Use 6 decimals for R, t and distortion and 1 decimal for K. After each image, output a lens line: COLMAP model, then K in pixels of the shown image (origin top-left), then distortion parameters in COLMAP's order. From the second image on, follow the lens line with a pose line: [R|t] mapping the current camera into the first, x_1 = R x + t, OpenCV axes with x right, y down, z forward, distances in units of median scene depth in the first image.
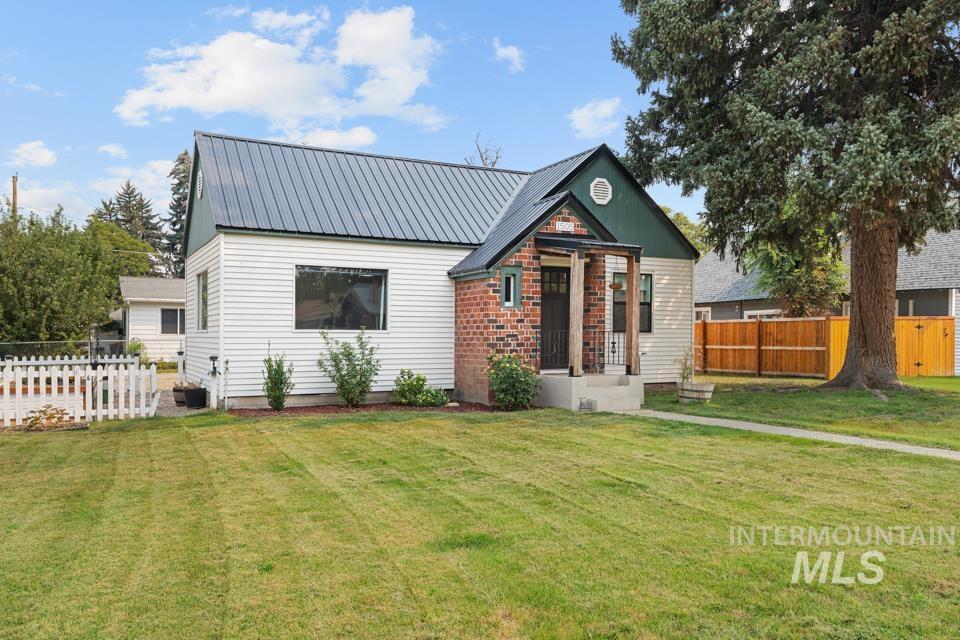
lens RADIAL K [[743.6, 0, 480.6], [0, 743.6, 336.9], [0, 0, 1]] dist [0.002681, 0.001043]
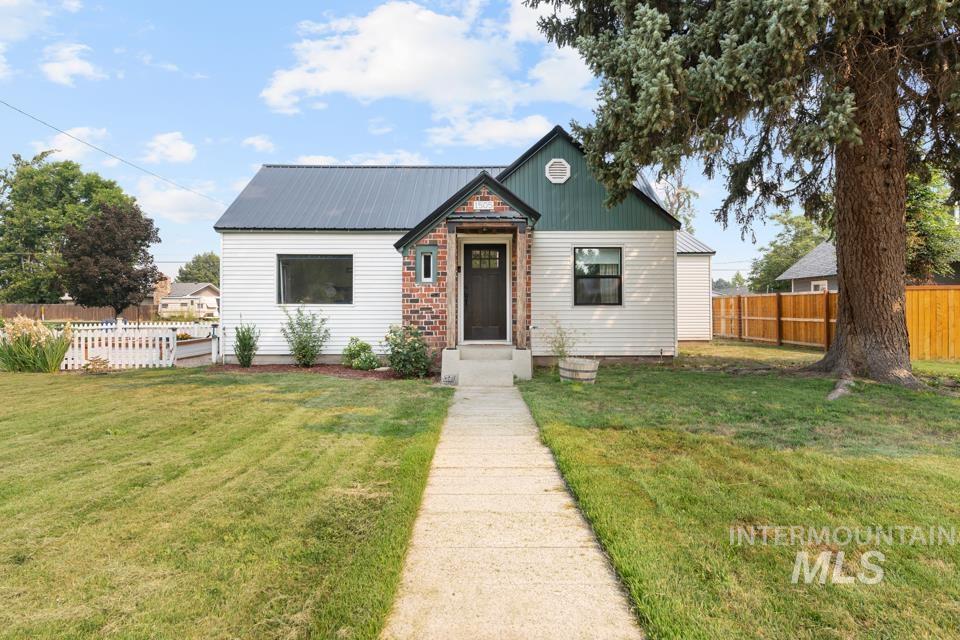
lens RADIAL K [[489.9, 0, 478.8], [0, 489.9, 294.9], [0, 0, 1]] dist [-0.004767, -0.000745]
pose [[0.888559, -0.013125, -0.458575, 0.425999], [0.000295, 0.999607, -0.028040, -0.001798], [0.458763, 0.024780, 0.888213, 0.382534]]
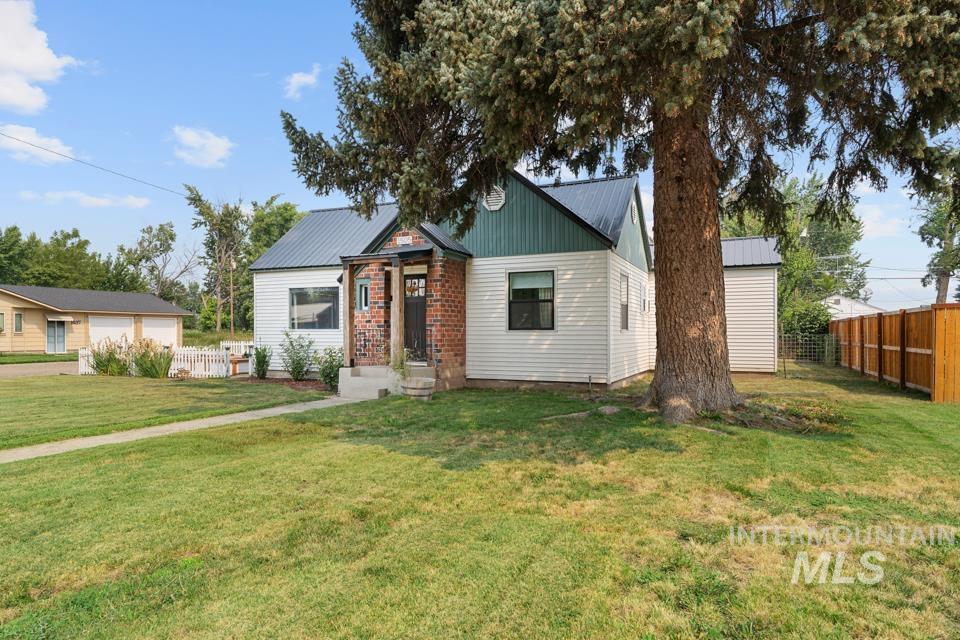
lens RADIAL K [[570.2, 0, 480.0], [0, 570.2, 320.0], [0, 0, 1]] dist [-0.001093, -0.000430]
pose [[0.614727, -0.018331, -0.788527, 0.897642], [-0.000135, 0.999727, -0.023346, -0.001548], [0.788740, 0.014458, 0.614557, 0.543725]]
